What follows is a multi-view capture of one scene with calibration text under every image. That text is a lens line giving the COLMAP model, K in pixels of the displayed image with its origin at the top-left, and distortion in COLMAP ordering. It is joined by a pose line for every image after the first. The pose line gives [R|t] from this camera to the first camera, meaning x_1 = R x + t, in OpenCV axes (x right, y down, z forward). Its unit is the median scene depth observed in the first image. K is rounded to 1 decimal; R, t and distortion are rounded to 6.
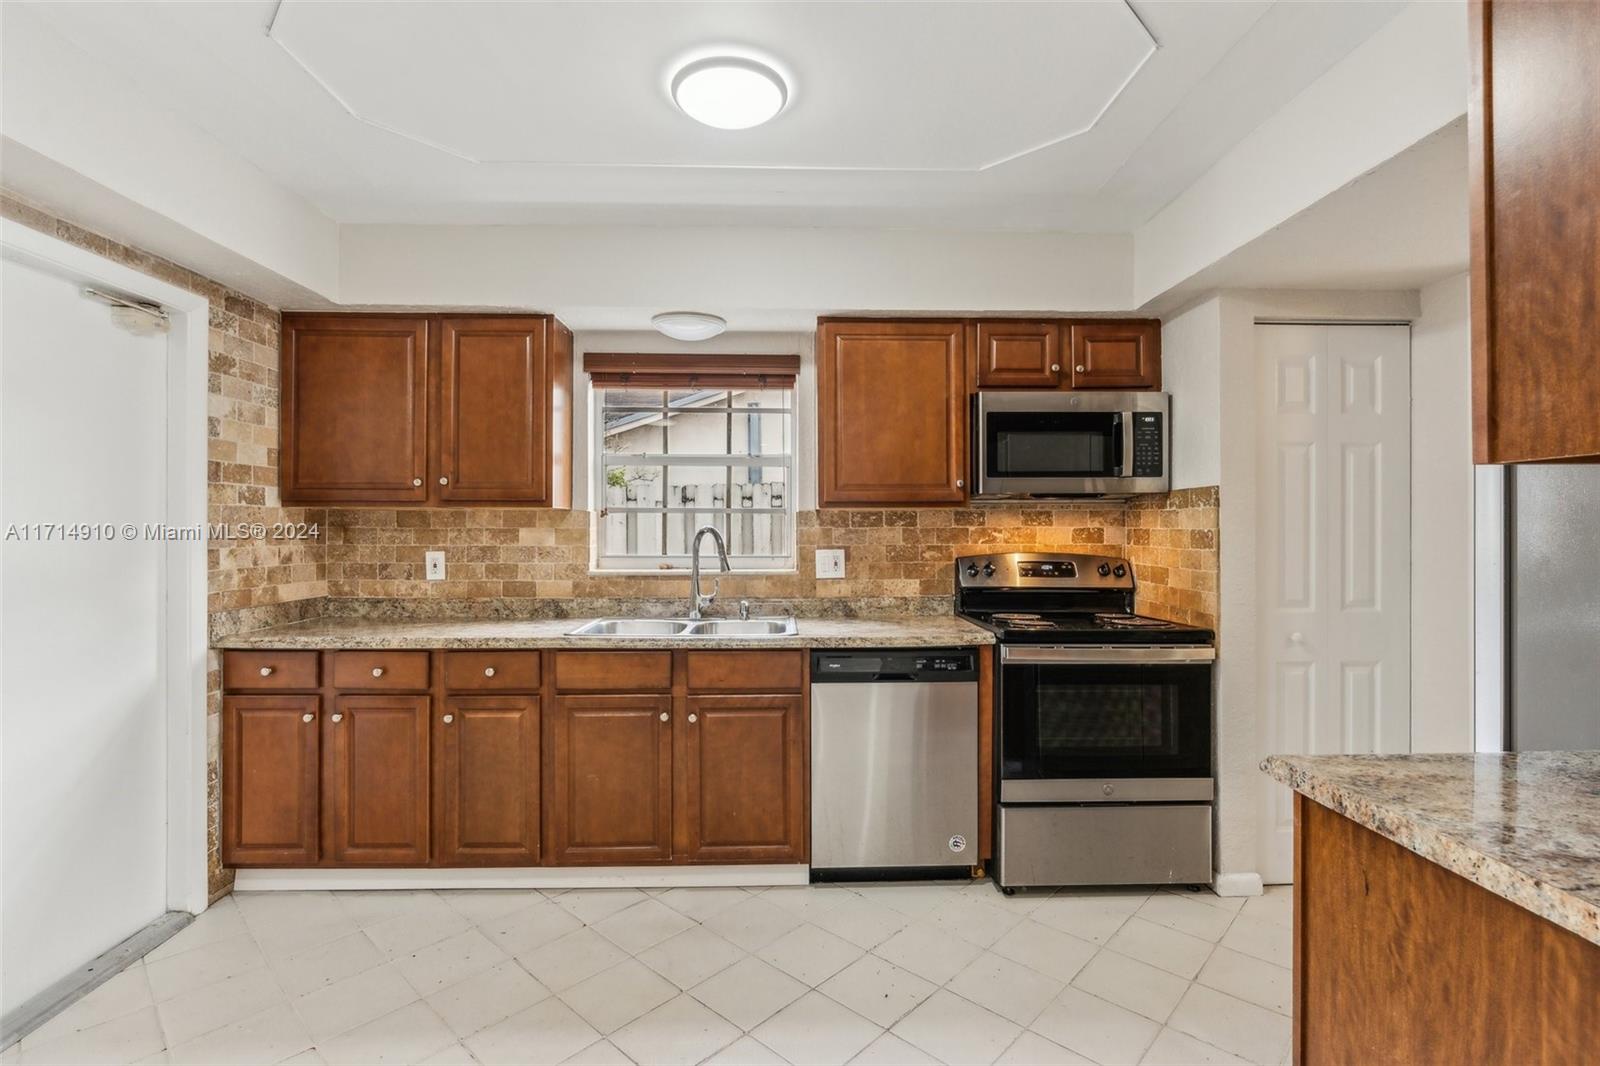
lens RADIAL K [[735.3, 0, 800.0], [0, 735.3, 533.0], [0, 0, 1]] dist [-0.000856, -0.000089]
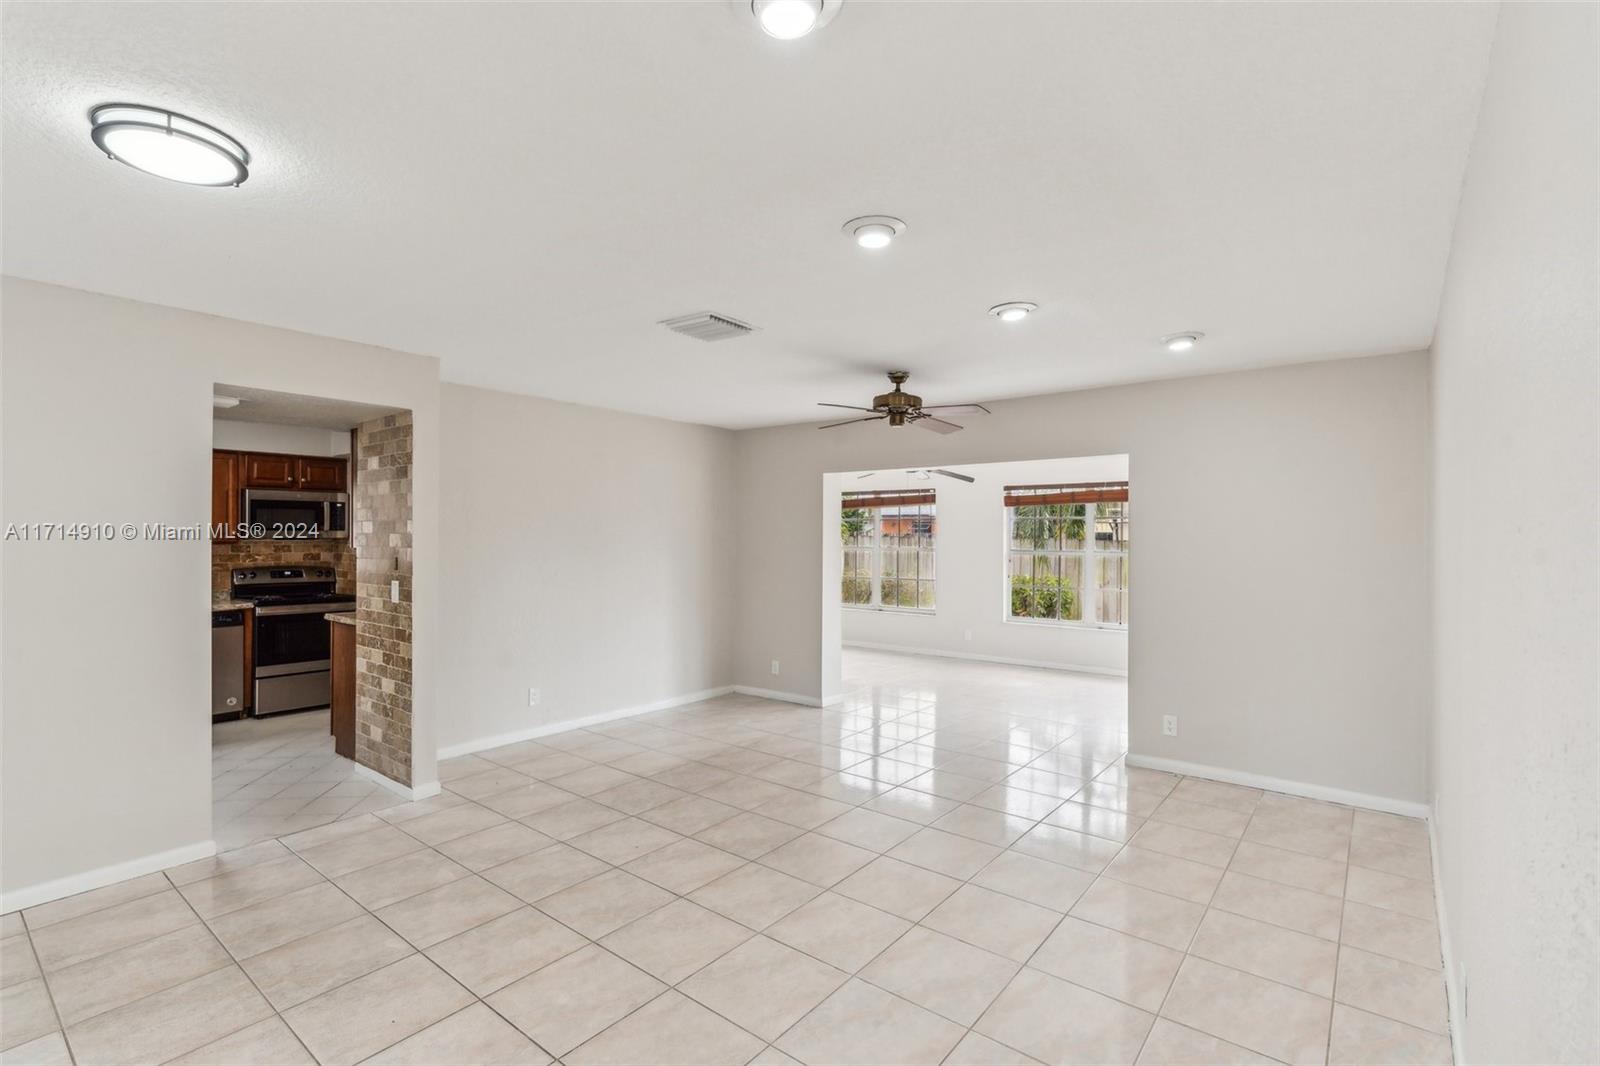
lens RADIAL K [[730.9, 0, 800.0], [0, 730.9, 533.0], [0, 0, 1]] dist [-0.000087, -0.000032]
pose [[0.649856, 0.006483, 0.760030, -0.305412], [0.001225, 0.999953, -0.009577, -0.045749], [-0.760057, 0.007155, 0.649817, -1.518024]]
